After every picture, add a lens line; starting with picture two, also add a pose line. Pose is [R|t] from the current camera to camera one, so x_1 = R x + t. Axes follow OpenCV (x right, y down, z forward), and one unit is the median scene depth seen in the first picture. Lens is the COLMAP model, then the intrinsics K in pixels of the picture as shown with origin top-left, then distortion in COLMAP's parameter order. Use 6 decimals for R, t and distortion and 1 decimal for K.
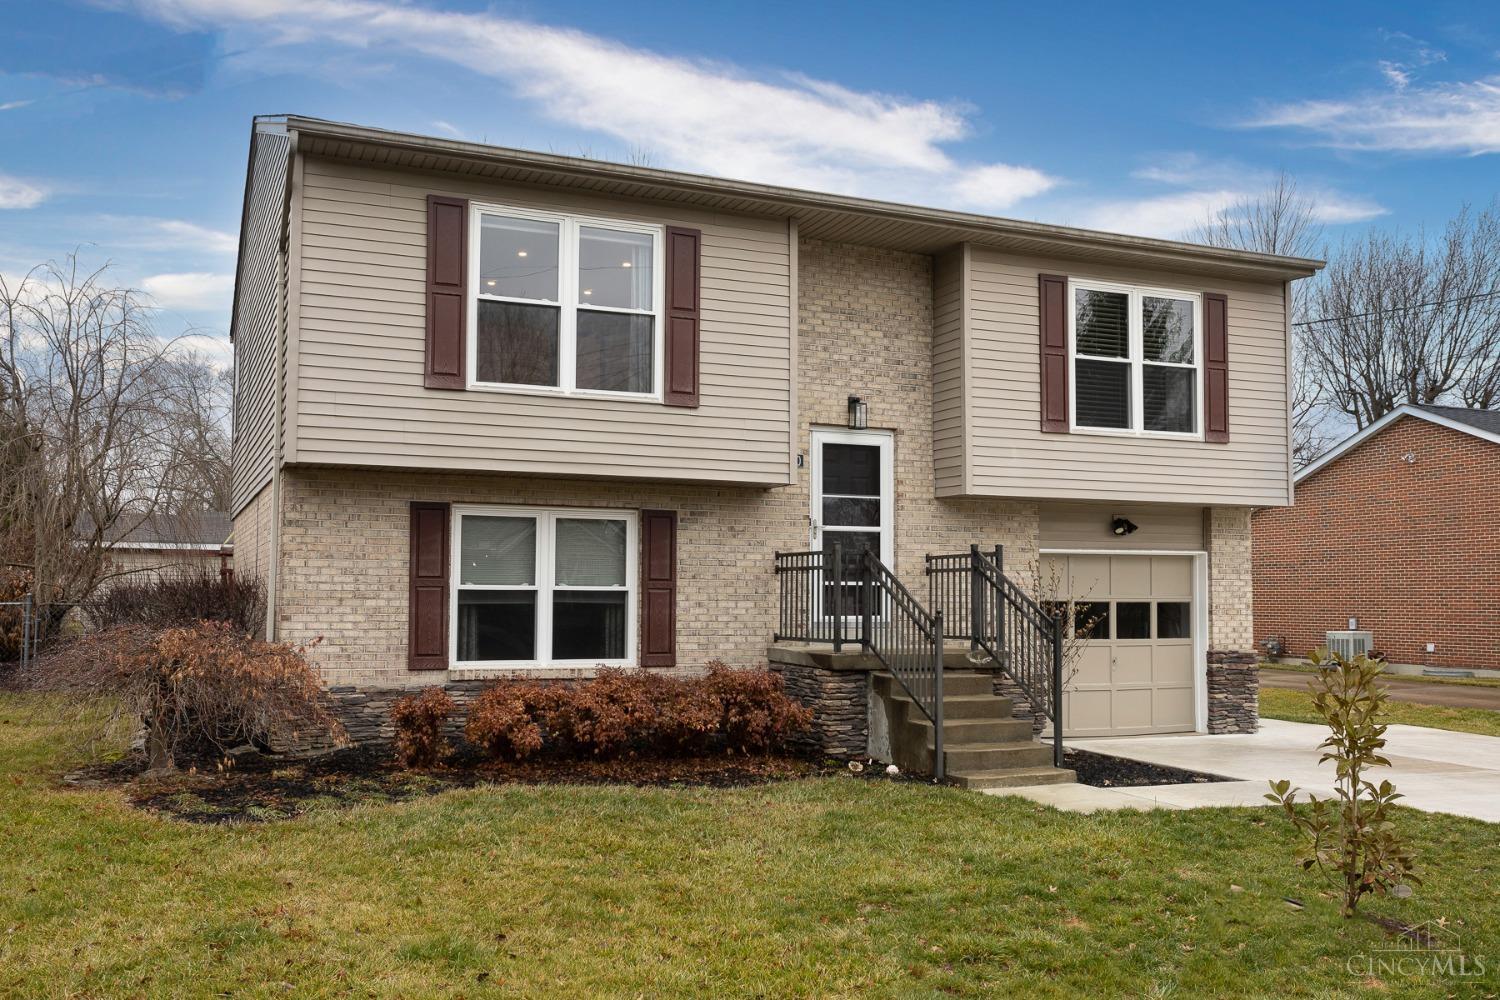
lens RADIAL K [[1317.6, 0, 747.6], [0, 1317.6, 504.8], [0, 0, 1]] dist [0.040757, -0.011128]
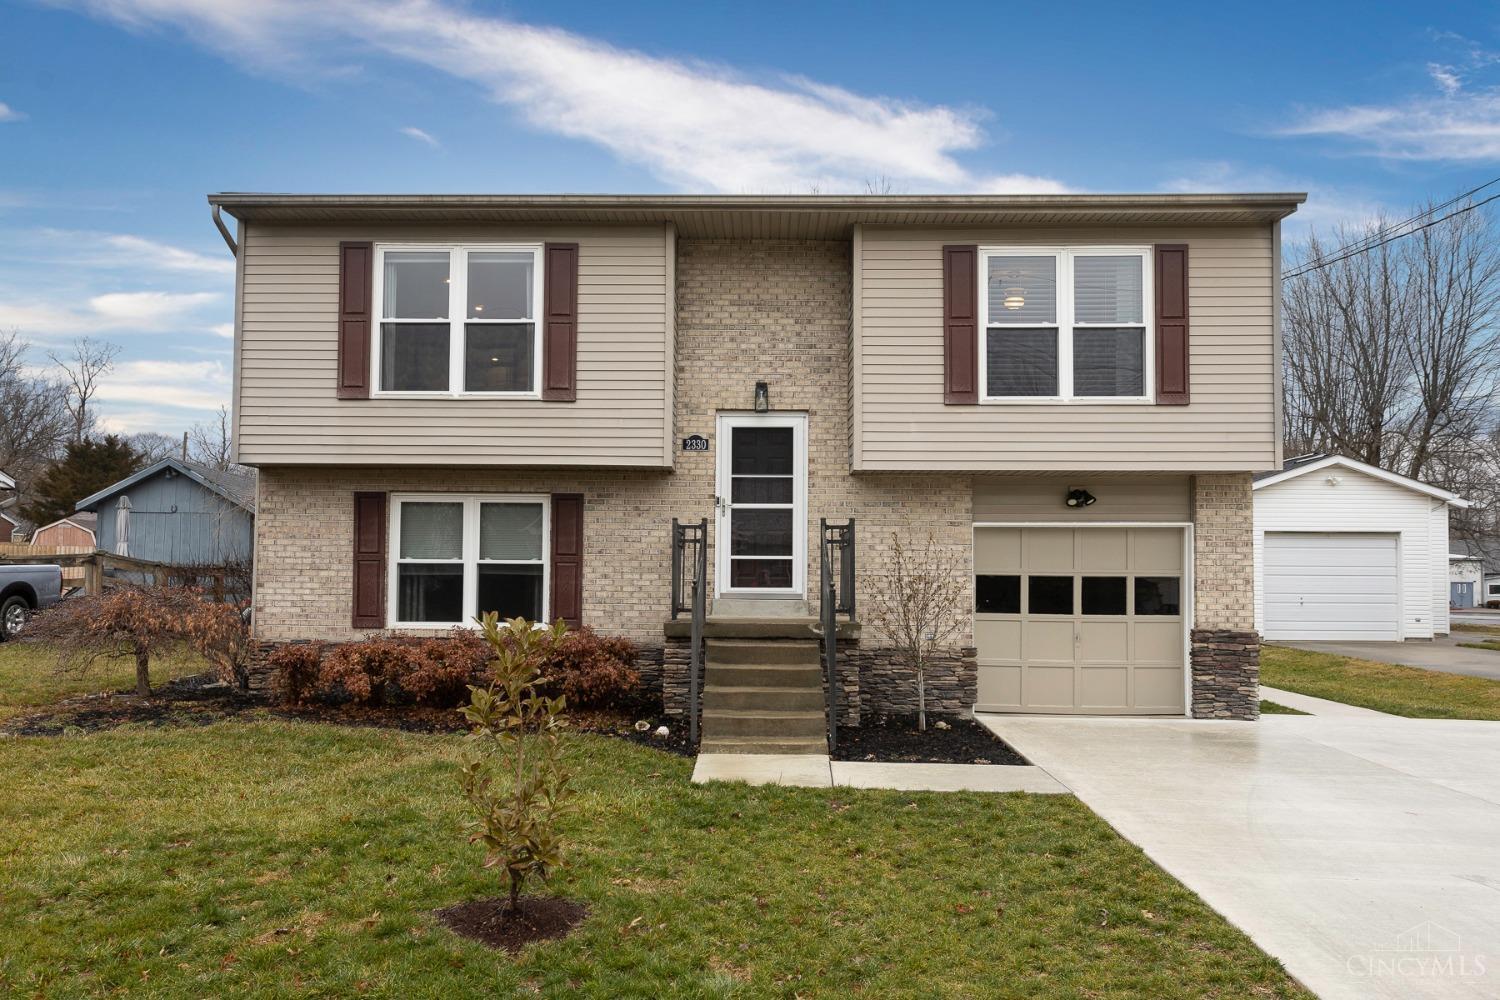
lens RADIAL K [[1101.1, 0, 749.8], [0, 1101.1, 511.2], [0, 0, 1]] dist [0.015129, 0.004003]
pose [[0.907805, -0.021756, -0.418828, 0.453529], [0.025902, 0.999656, 0.004216, 0.018631], [0.418592, -0.014676, 0.908056, 0.191449]]
